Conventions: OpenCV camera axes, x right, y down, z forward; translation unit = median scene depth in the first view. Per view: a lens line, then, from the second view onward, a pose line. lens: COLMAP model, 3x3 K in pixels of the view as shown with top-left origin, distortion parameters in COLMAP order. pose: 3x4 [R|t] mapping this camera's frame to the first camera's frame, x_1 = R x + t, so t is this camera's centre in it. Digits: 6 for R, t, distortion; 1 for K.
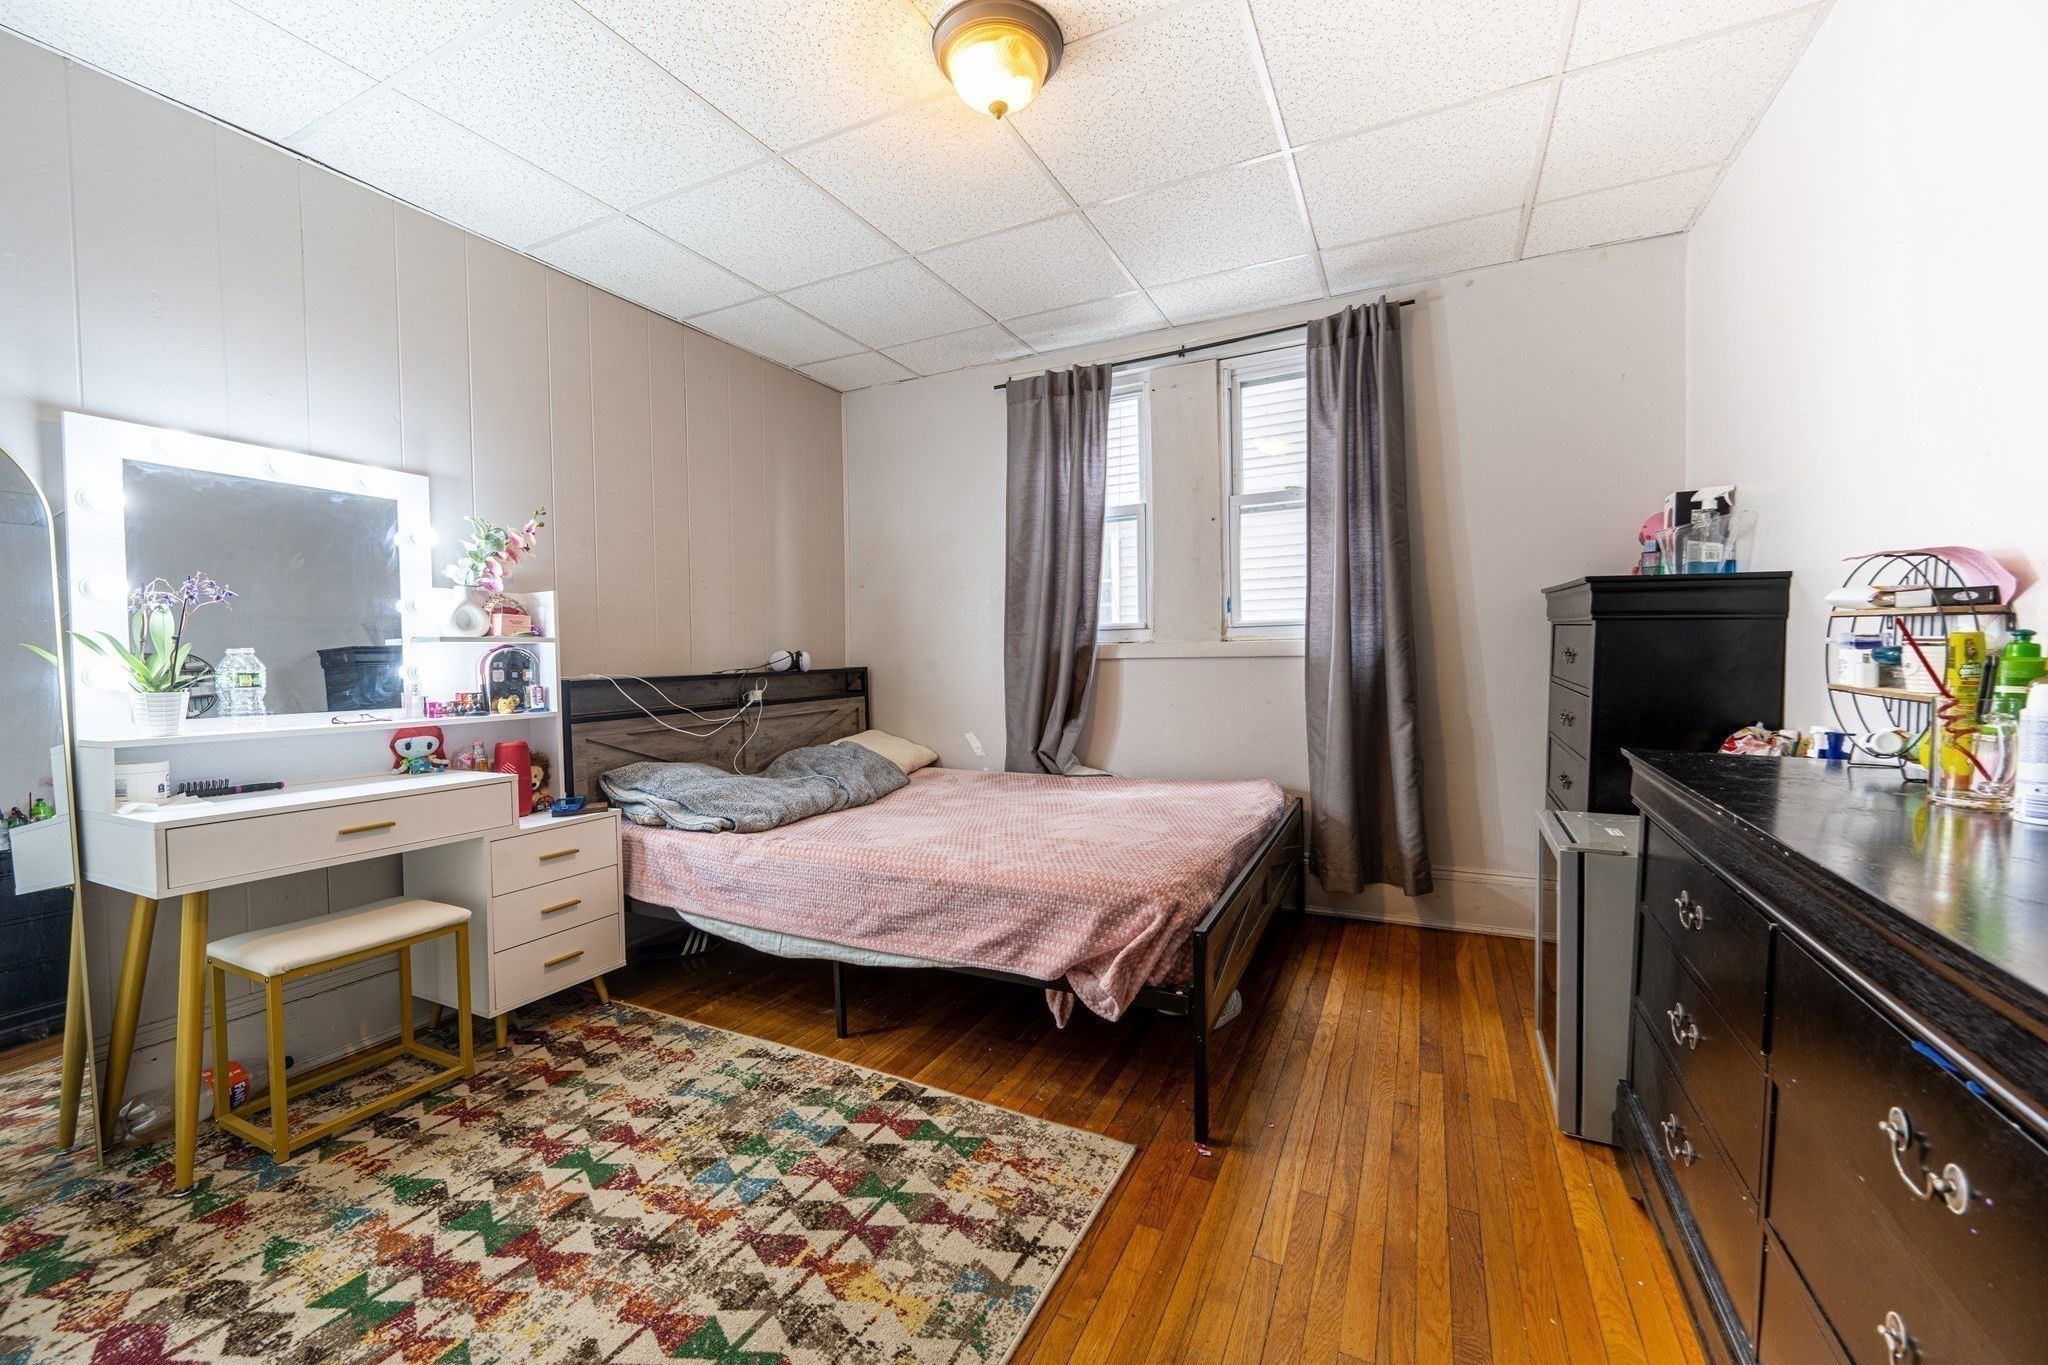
lens RADIAL K [[802.5, 0, 1031.1], [0, 802.5, 682.4], [0, 0, 1]] dist [0.000538, 0.000067]
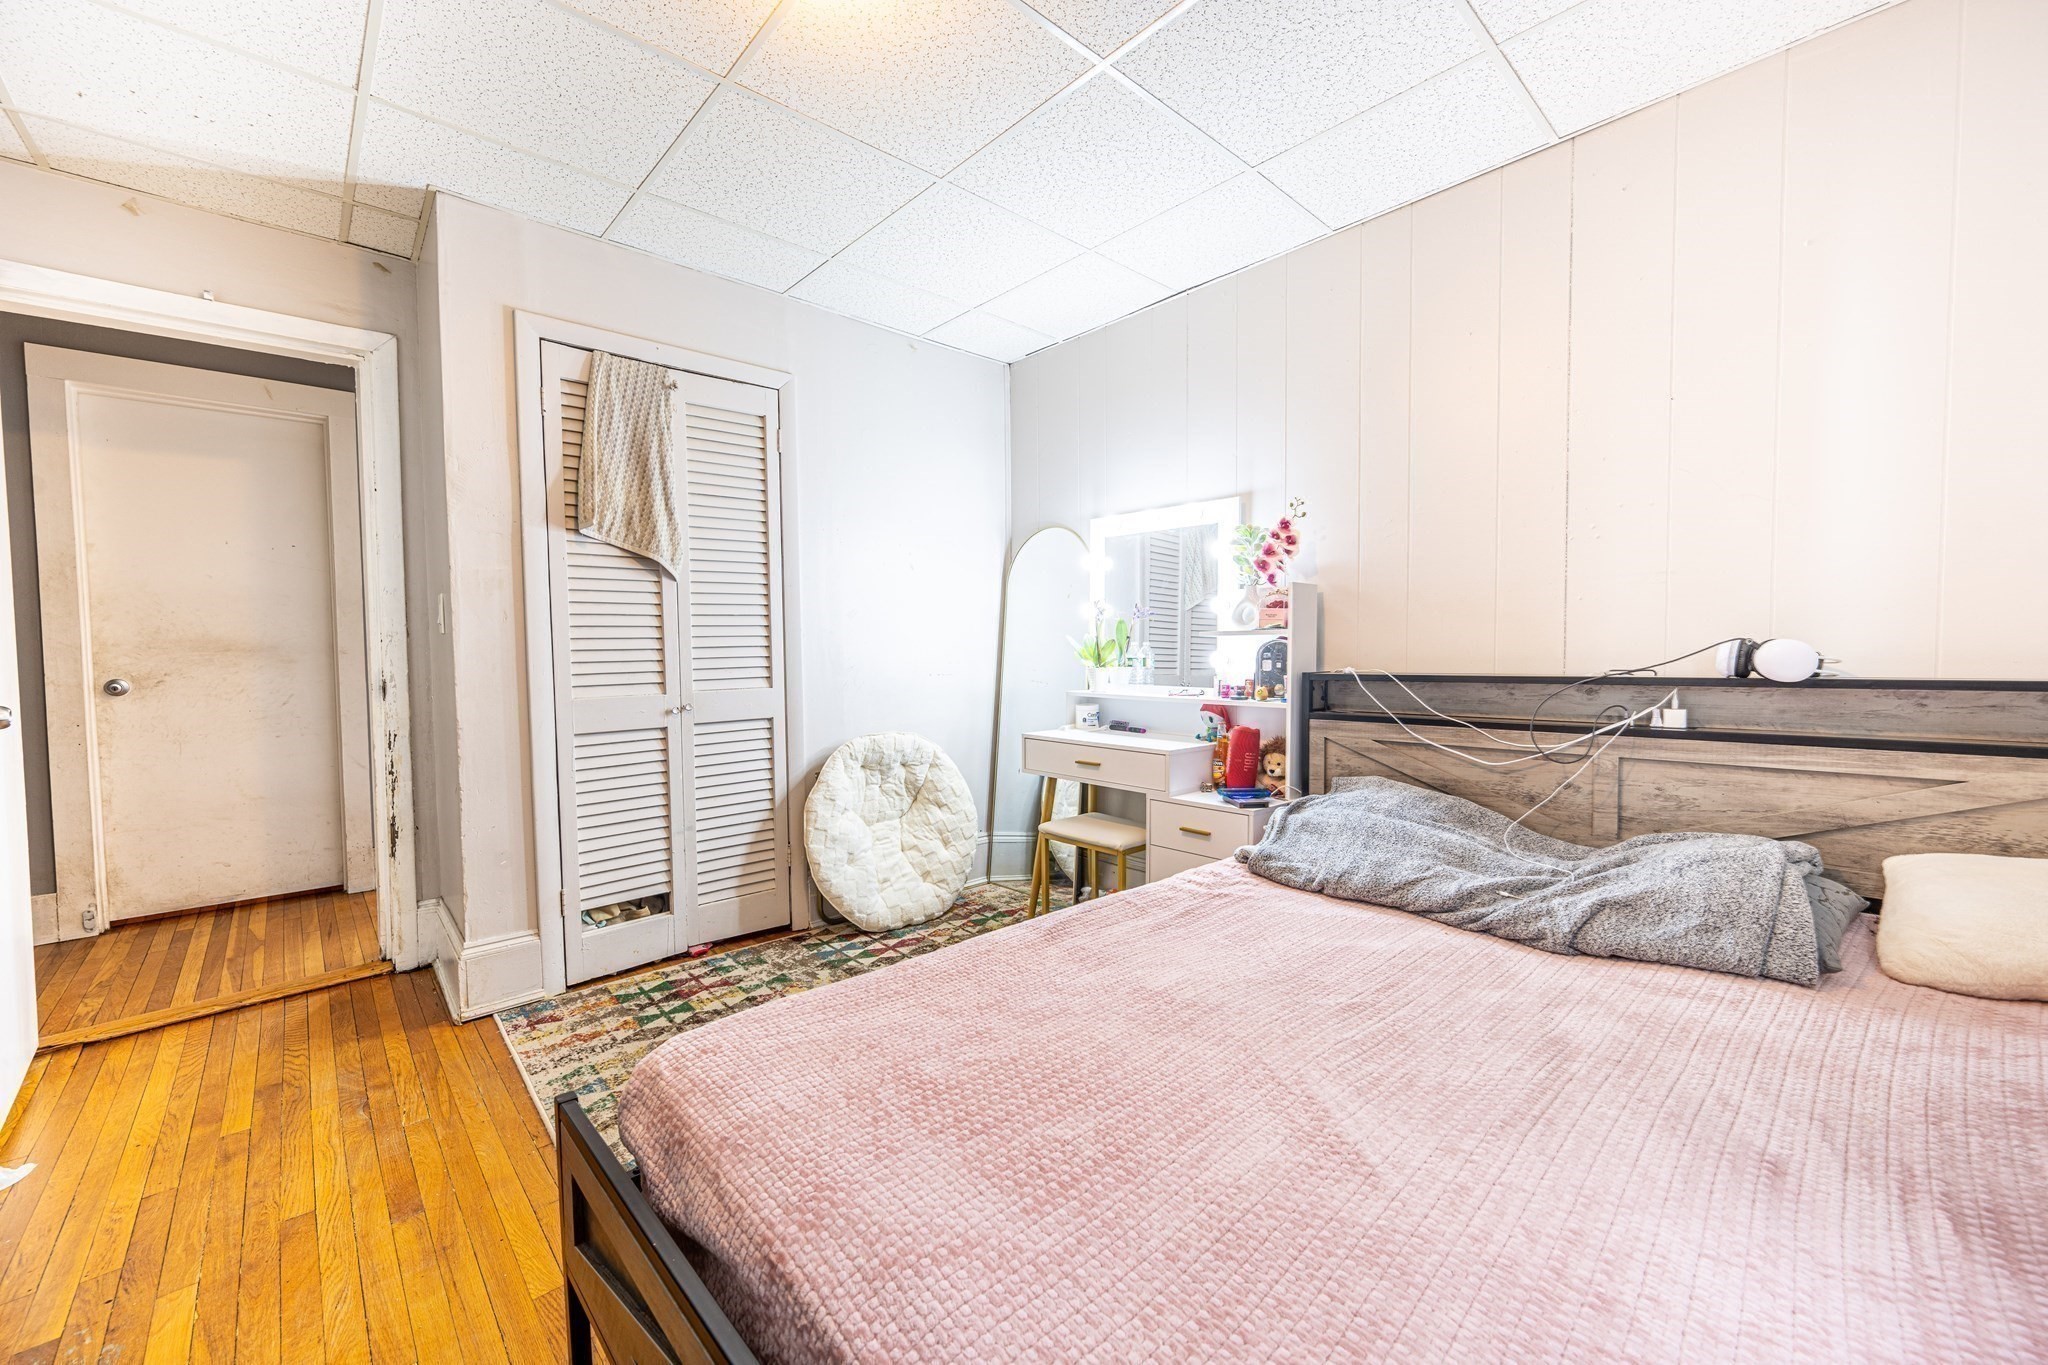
lens RADIAL K [[802.5, 0, 1032.7], [0, 802.5, 675.2], [0, 0, 1]] dist [0.000538, 0.000067]
pose [[-0.348259, 0.052154, -0.935946, 0.466390], [-0.017689, 0.997908, 0.062189, -0.057091], [0.937231, 0.038214, -0.346608, 1.078500]]
